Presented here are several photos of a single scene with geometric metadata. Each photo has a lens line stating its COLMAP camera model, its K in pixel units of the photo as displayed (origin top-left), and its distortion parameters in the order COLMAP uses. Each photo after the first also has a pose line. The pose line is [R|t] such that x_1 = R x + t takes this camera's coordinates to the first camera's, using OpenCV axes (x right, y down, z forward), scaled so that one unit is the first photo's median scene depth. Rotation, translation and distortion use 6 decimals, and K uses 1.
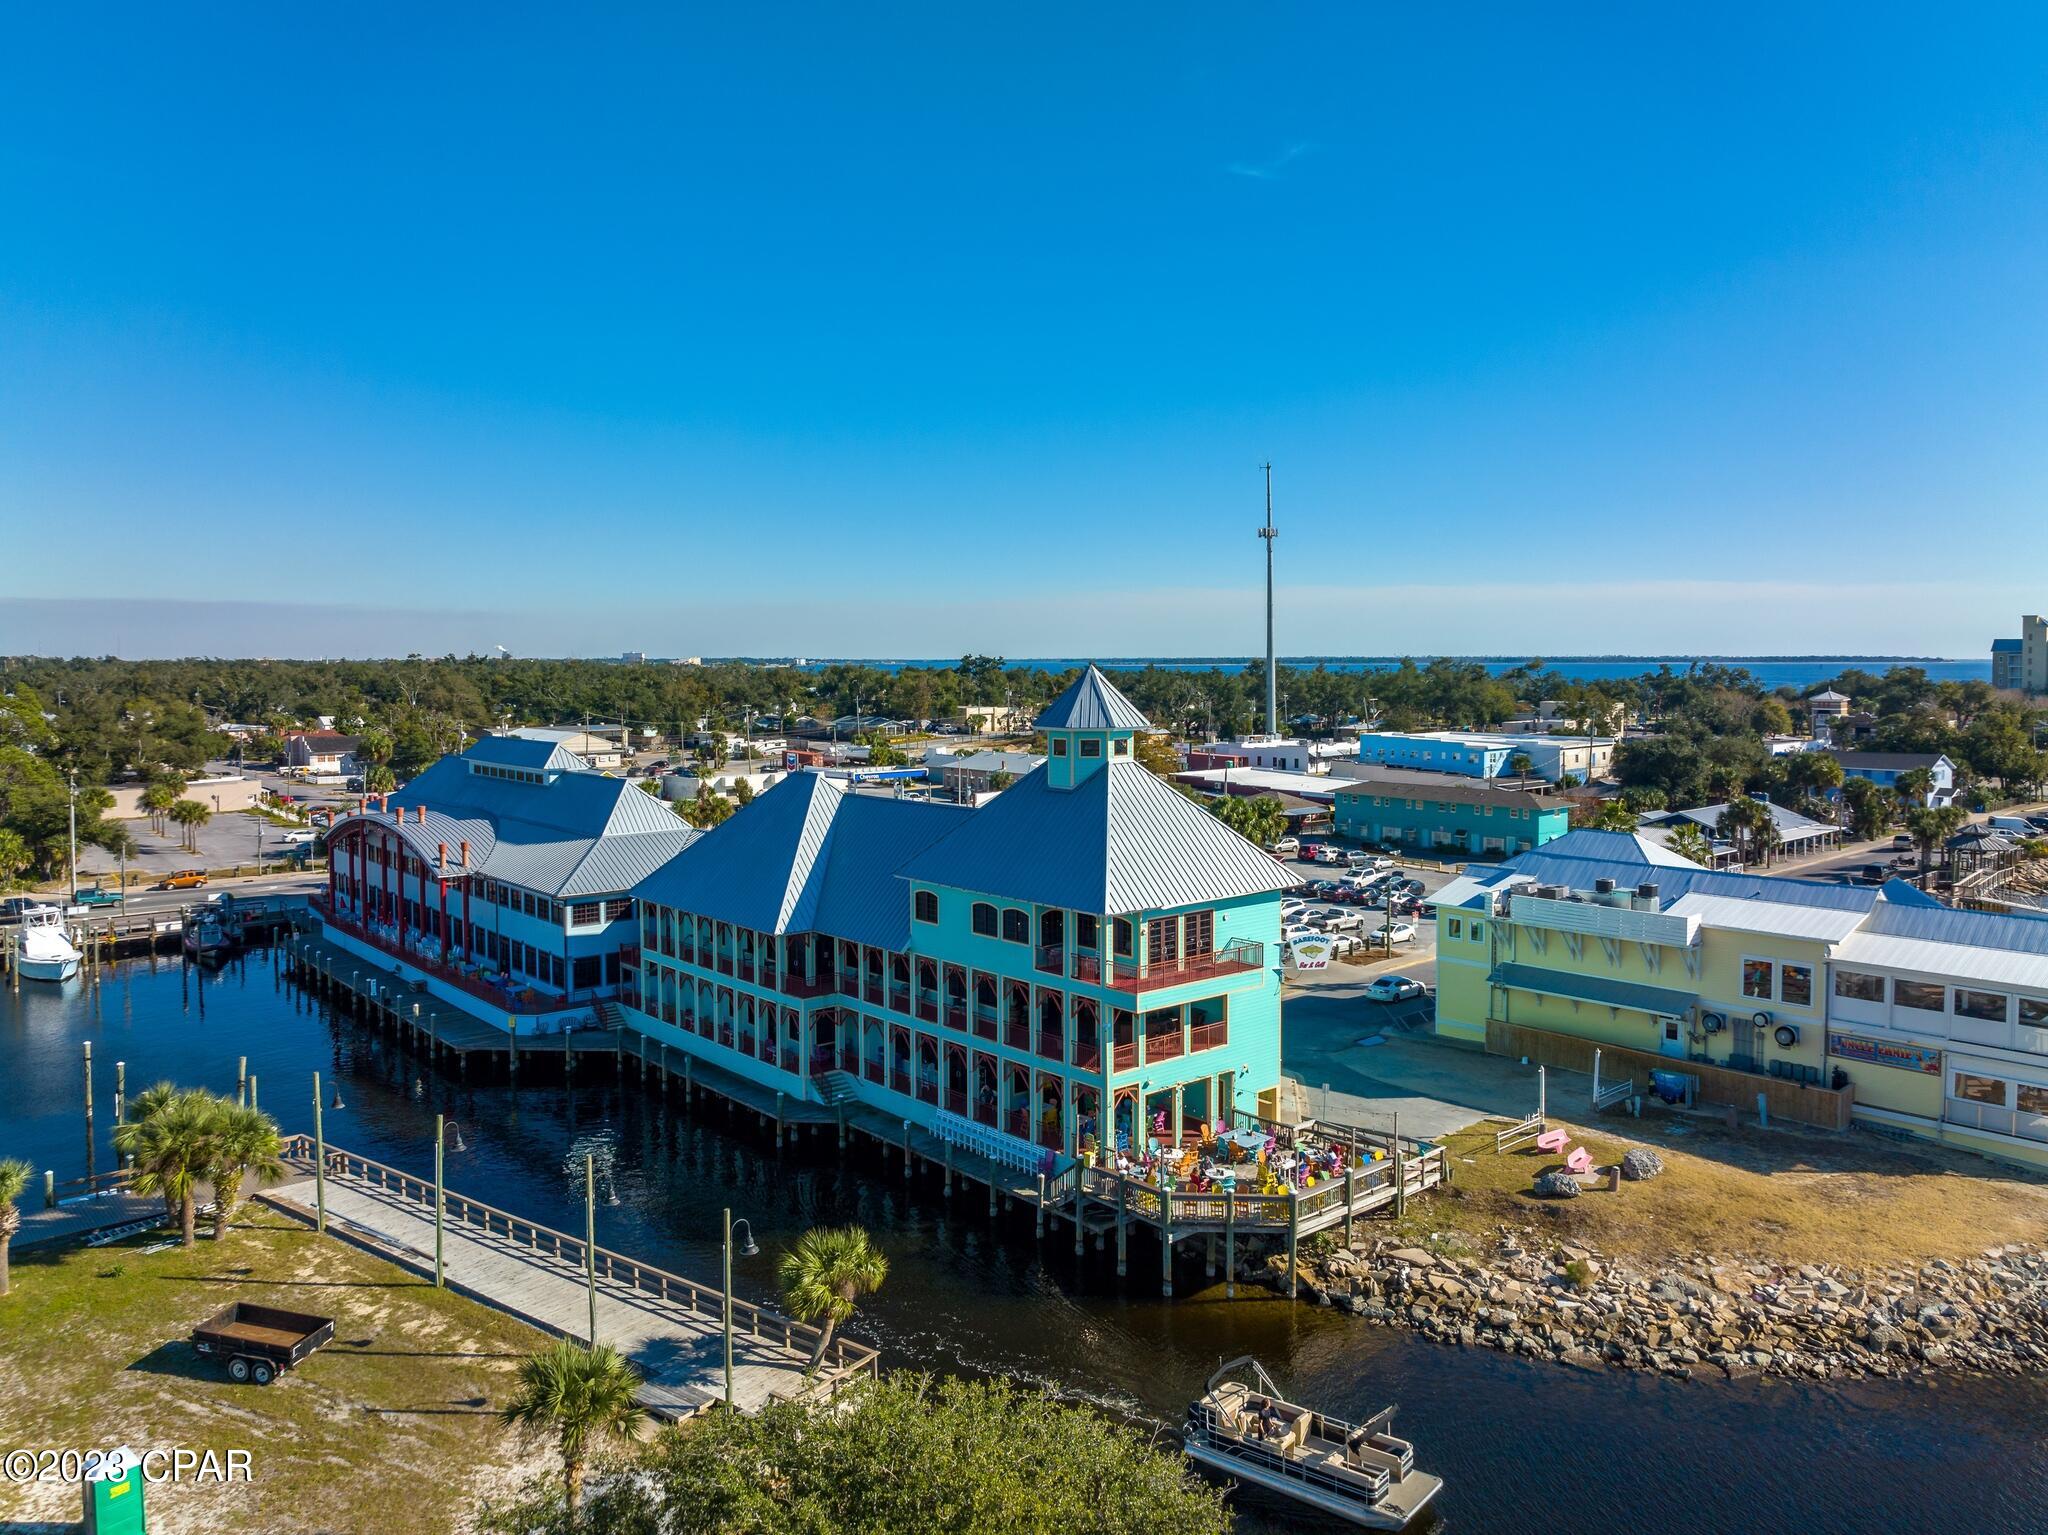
lens RADIAL K [[1479.3, 0, 1012.4], [0, 1479.3, 678.4], [0, 0, 1]] dist [-0.028535, 0.000257]
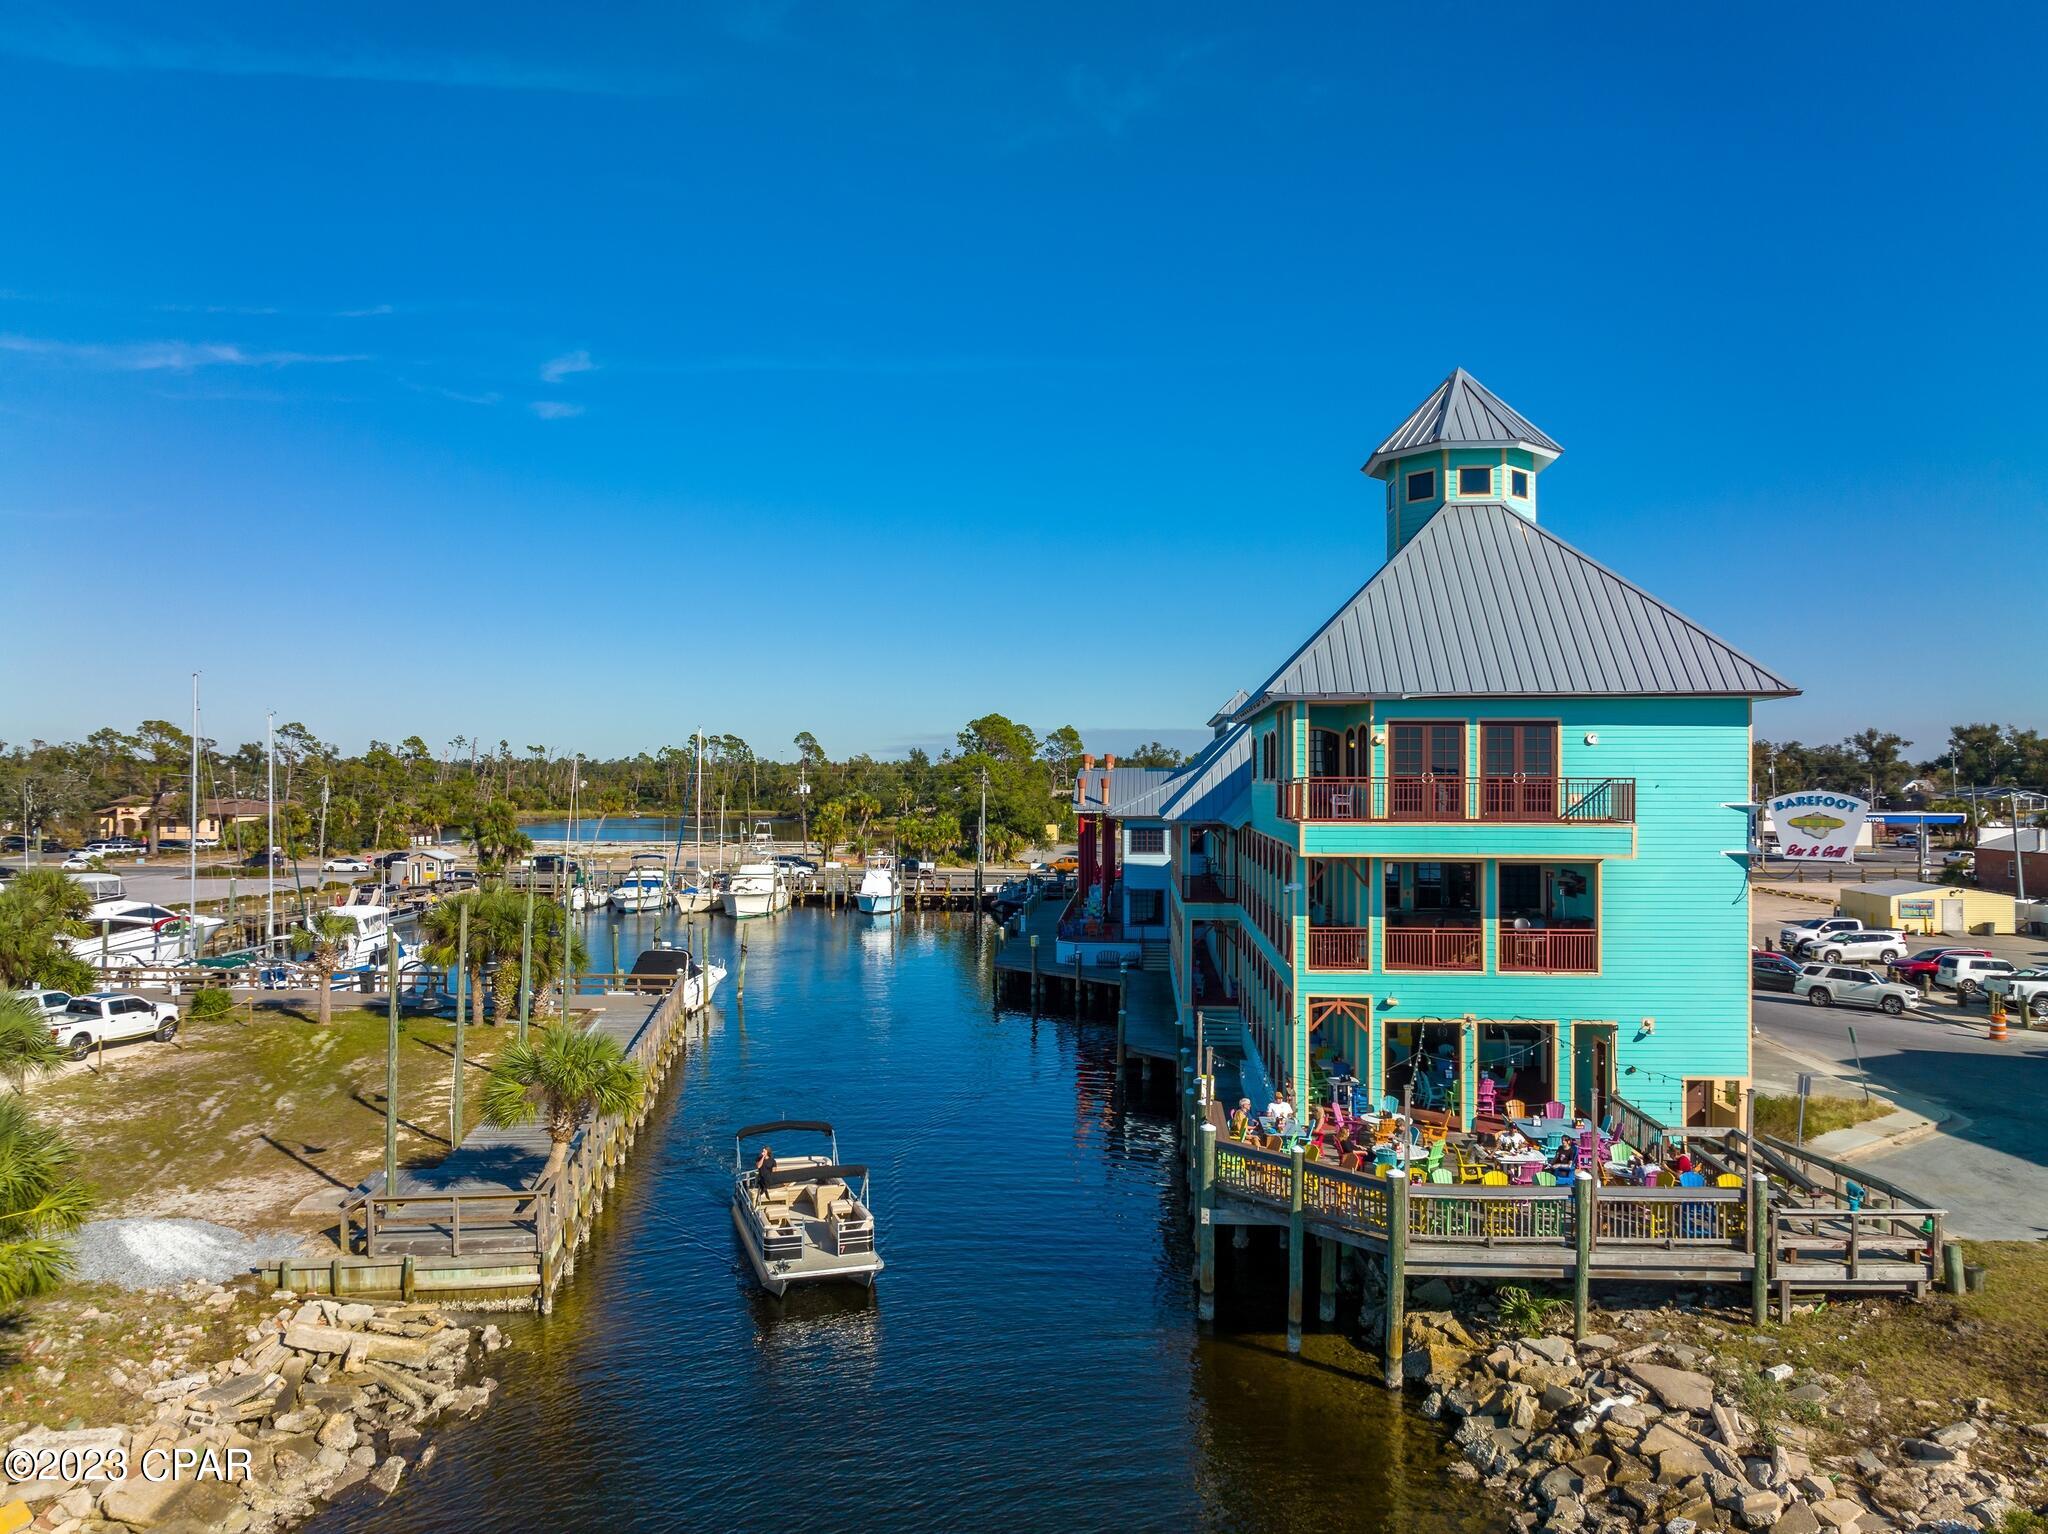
lens RADIAL K [[1439.4, 0, 1024.0], [0, 1439.4, 767.0], [0, 0, 1]] dist [-0.025133, 0.001861]
pose [[0.705952, -0.002961, -0.708253, 0.348416], [-0.015942, 0.999671, -0.020070, 0.173285], [0.708080, 0.025459, 0.705673, 0.438985]]
